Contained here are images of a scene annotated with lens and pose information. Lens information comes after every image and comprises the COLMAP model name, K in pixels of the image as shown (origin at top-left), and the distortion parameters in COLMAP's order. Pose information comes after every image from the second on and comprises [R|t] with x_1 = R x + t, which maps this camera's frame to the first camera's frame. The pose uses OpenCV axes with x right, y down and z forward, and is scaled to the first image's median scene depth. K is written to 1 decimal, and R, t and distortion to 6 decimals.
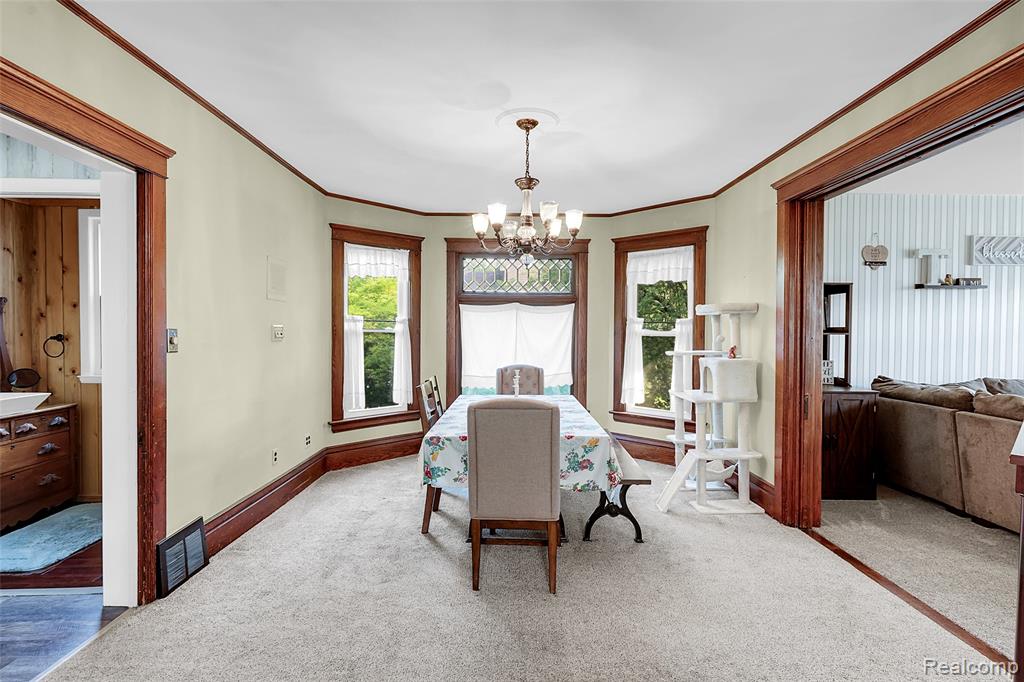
lens RADIAL K [[504.5, 0, 517.1], [0, 504.5, 339.3], [0, 0, 1]] dist [0.002797, 0.000169]
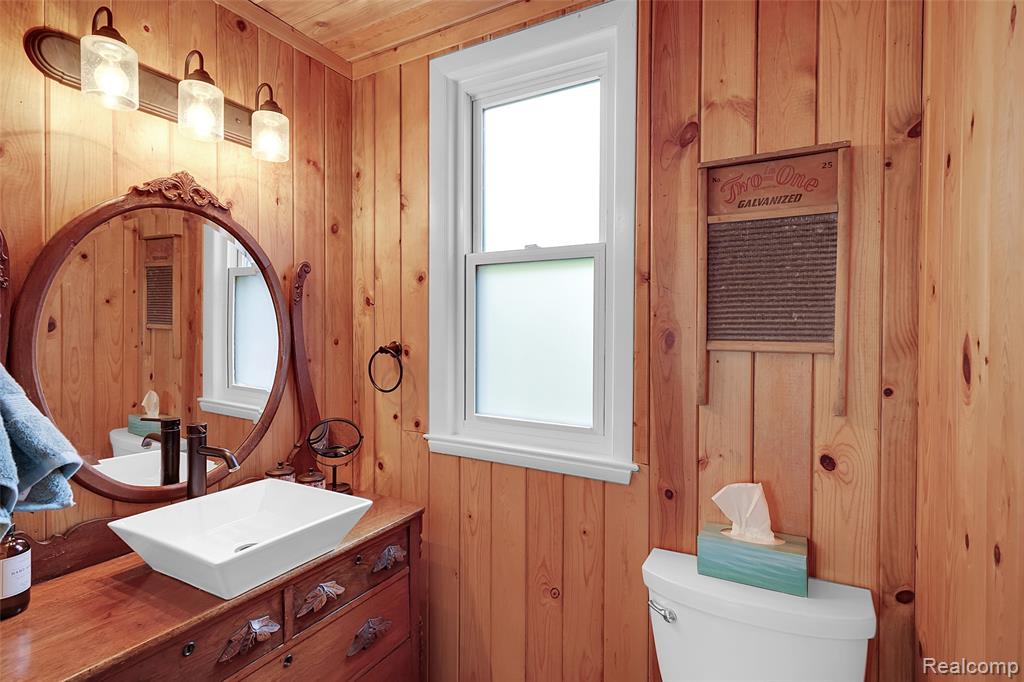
lens RADIAL K [[504.5, 0, 517.1], [0, 504.5, 339.3], [0, 0, 1]] dist [0.002797, 0.000169]
pose [[0.871417, 0.009667, -0.490448, -0.592066], [-0.010629, 0.999943, 0.000825, -0.014350], [0.490428, 0.004494, 0.871470, 0.665159]]
